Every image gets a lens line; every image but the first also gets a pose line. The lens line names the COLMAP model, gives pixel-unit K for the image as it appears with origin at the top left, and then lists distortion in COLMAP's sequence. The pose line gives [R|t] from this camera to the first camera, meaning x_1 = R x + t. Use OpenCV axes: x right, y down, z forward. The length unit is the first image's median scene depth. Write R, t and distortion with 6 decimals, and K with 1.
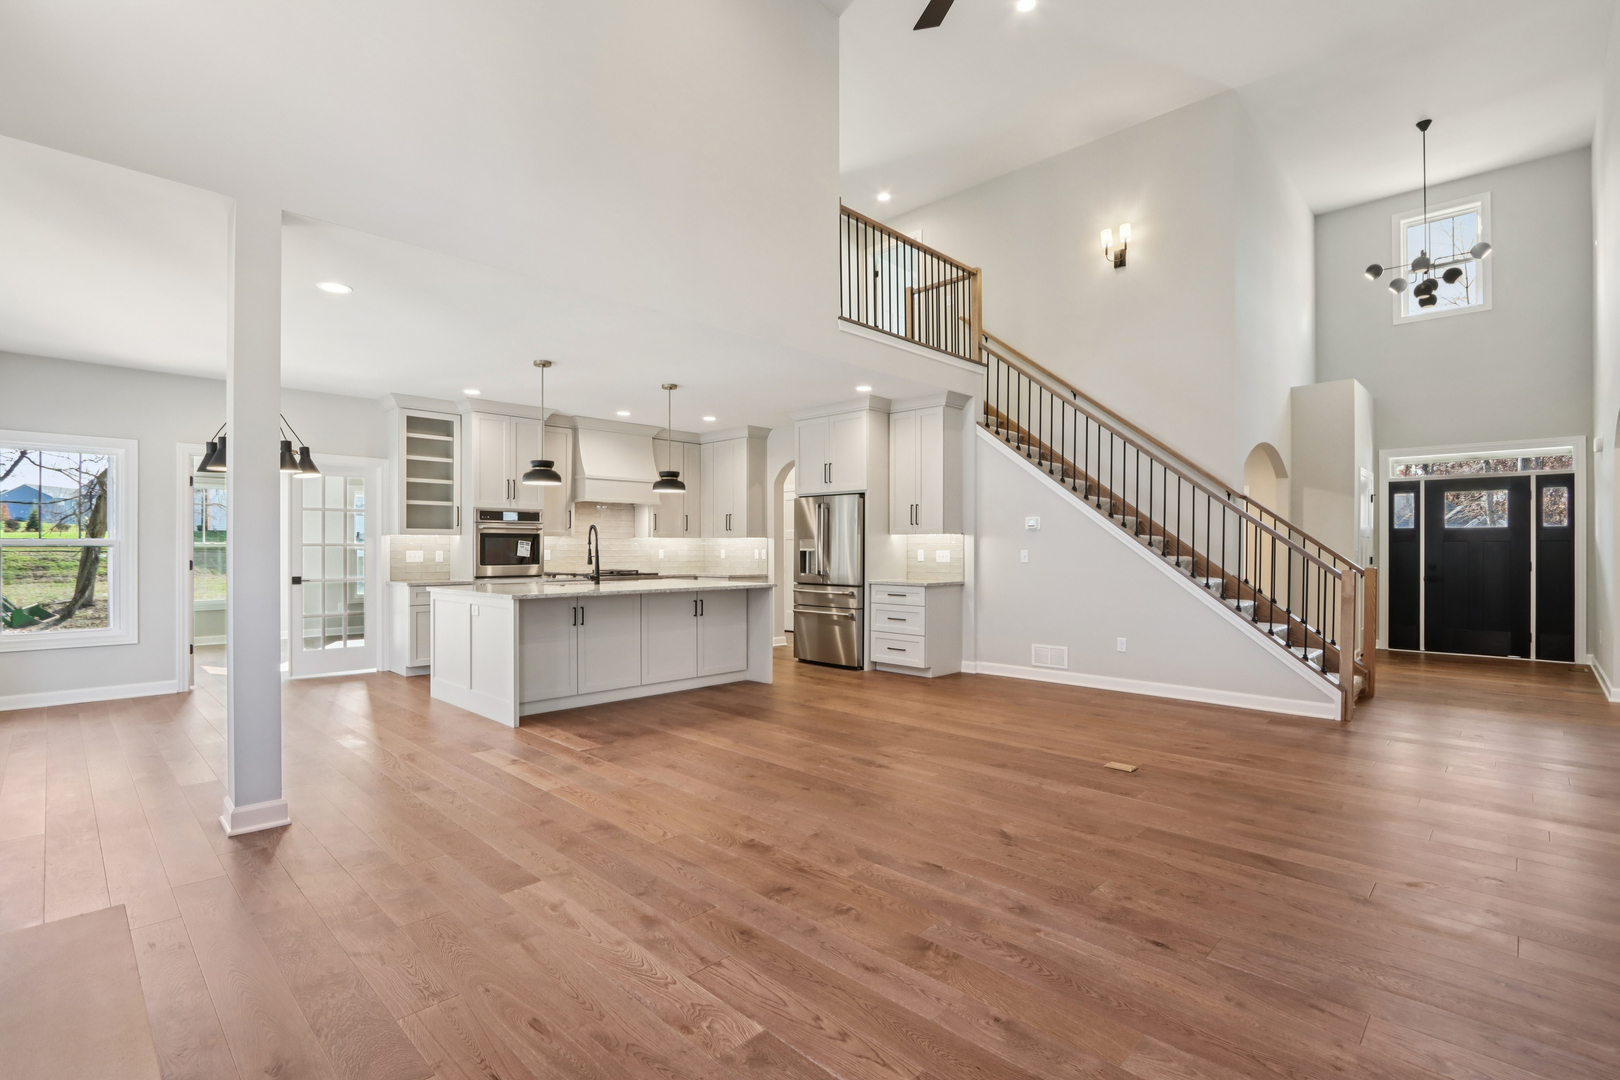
lens RADIAL K [[746.7, 0, 792.2], [0, 746.7, 543.3], [0, 0, 1]] dist [-0.000080, 0.000546]
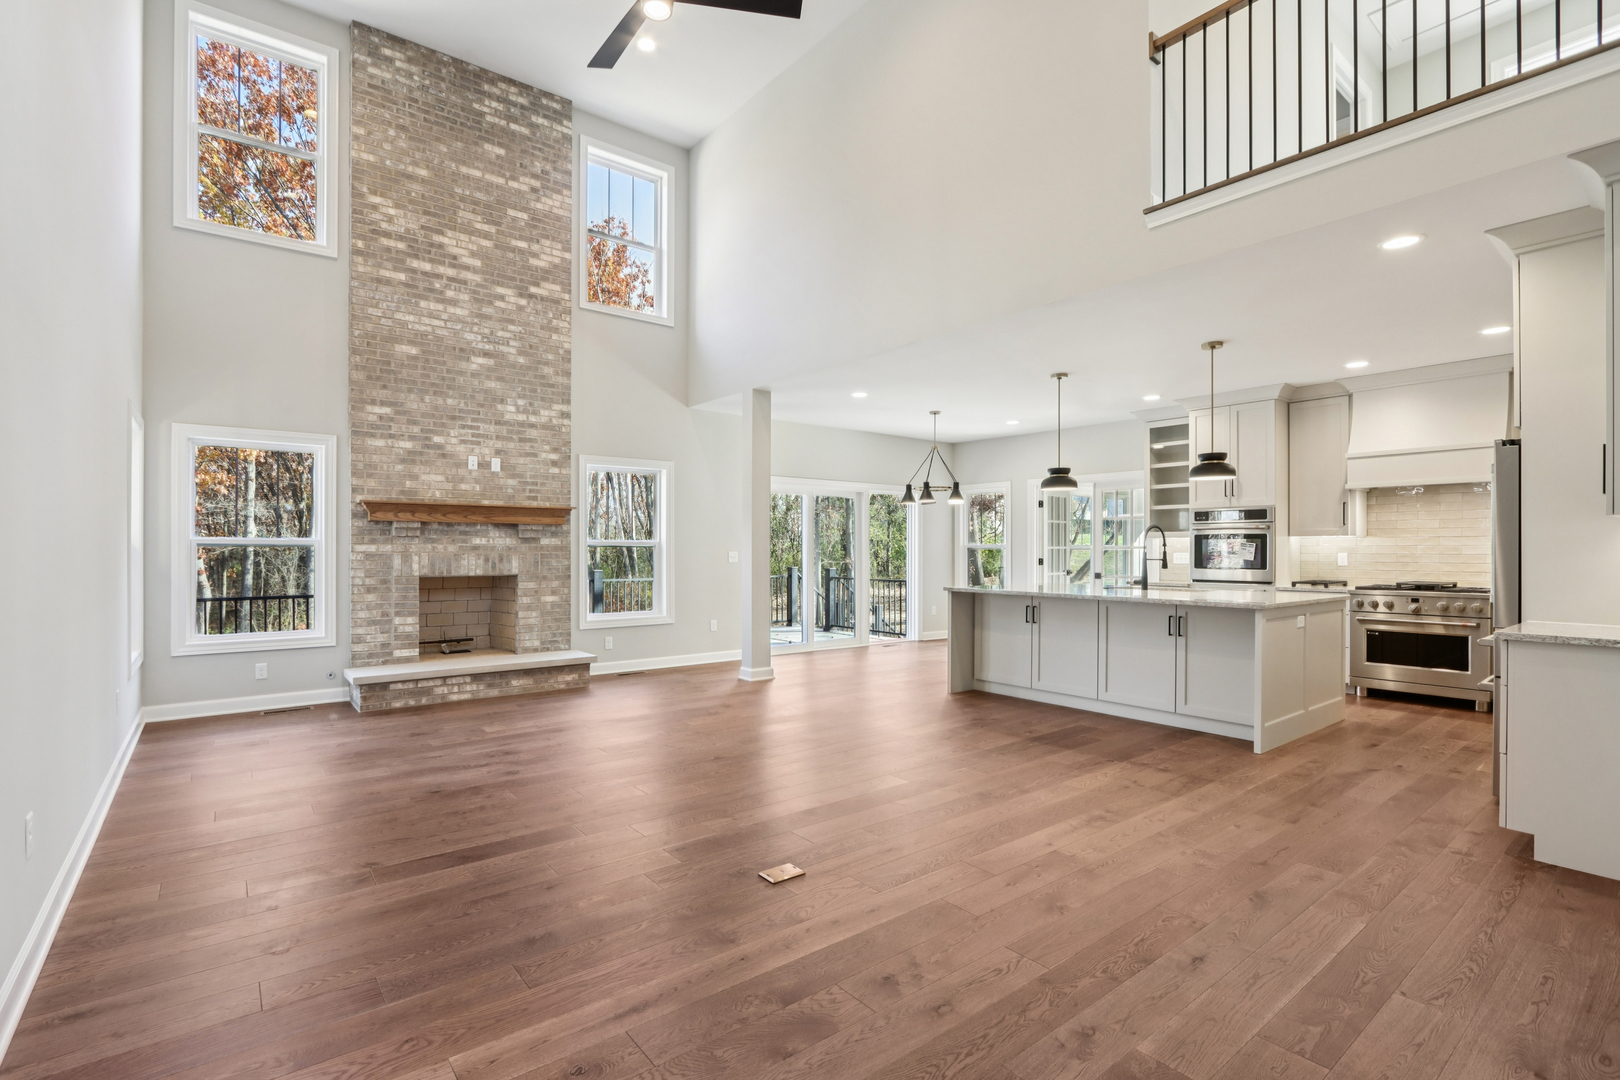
lens RADIAL K [[746.7, 0, 792.2], [0, 746.7, 543.3], [0, 0, 1]] dist [-0.000080, 0.000546]
pose [[-0.128104, -0.005186, -0.991747, 0.801798], [0.000047, 0.999986, -0.005235, 0.003089], [0.991761, -0.000717, -0.128102, 0.791632]]
